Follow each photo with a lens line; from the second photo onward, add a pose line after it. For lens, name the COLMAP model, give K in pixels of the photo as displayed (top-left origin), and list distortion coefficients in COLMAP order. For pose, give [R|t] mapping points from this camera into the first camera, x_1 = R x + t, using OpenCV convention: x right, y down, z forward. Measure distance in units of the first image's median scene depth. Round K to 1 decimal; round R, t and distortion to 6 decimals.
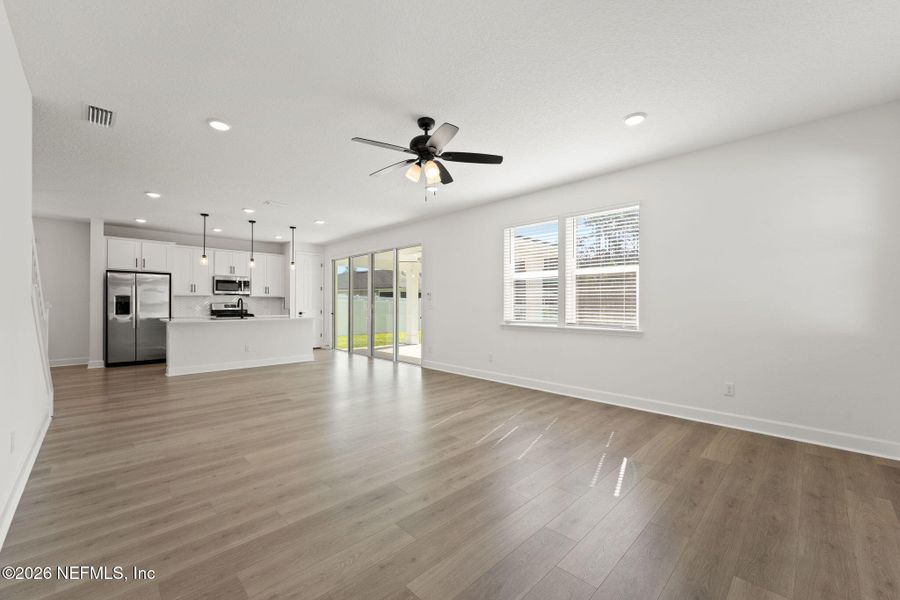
lens RADIAL K [[362.2, 0, 449.4], [0, 362.2, 296.9], [0, 0, 1]] dist [-0.003033, 0.001236]
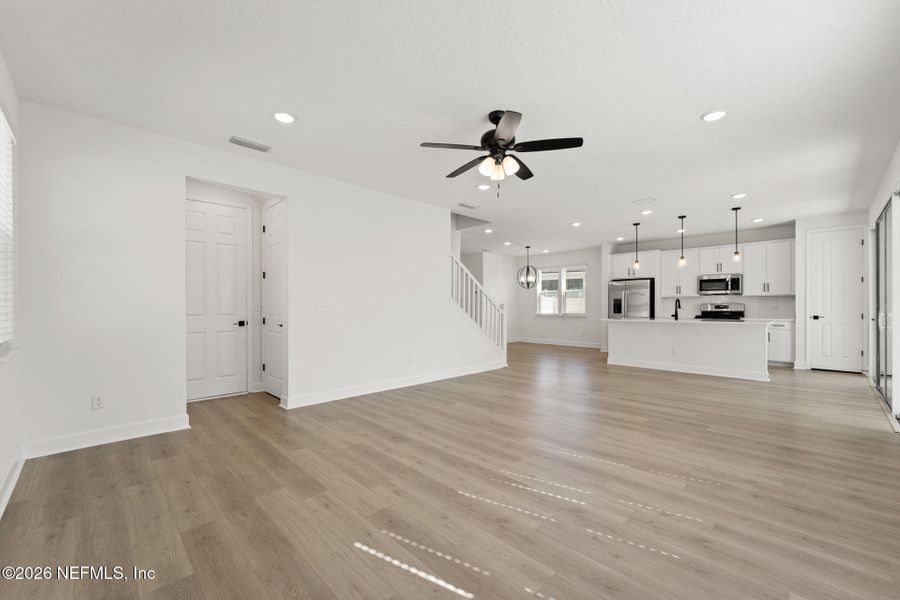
lens RADIAL K [[365.5, 0, 445.6], [0, 365.5, 304.0], [0, 0, 1]] dist [0.000290, 0.000265]
pose [[-0.009375, -0.006827, -0.999933, 0.378866], [0.024639, 0.999672, -0.007056, 0.008515], [0.999652, -0.024704, -0.009204, 0.362517]]
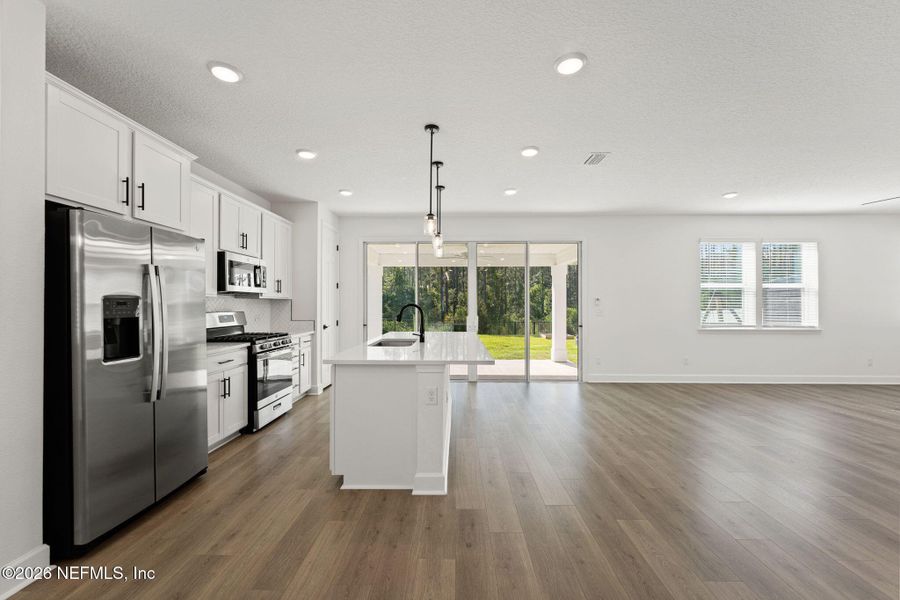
lens RADIAL K [[362.2, 0, 451.2], [0, 362.2, 302.2], [0, 0, 1]] dist [-0.003033, 0.001236]
pose [[0.709851, 0.002884, 0.704346, -0.844719], [-0.014974, 0.999827, 0.010998, -0.005452], [-0.704192, -0.018354, 0.709772, 0.552059]]
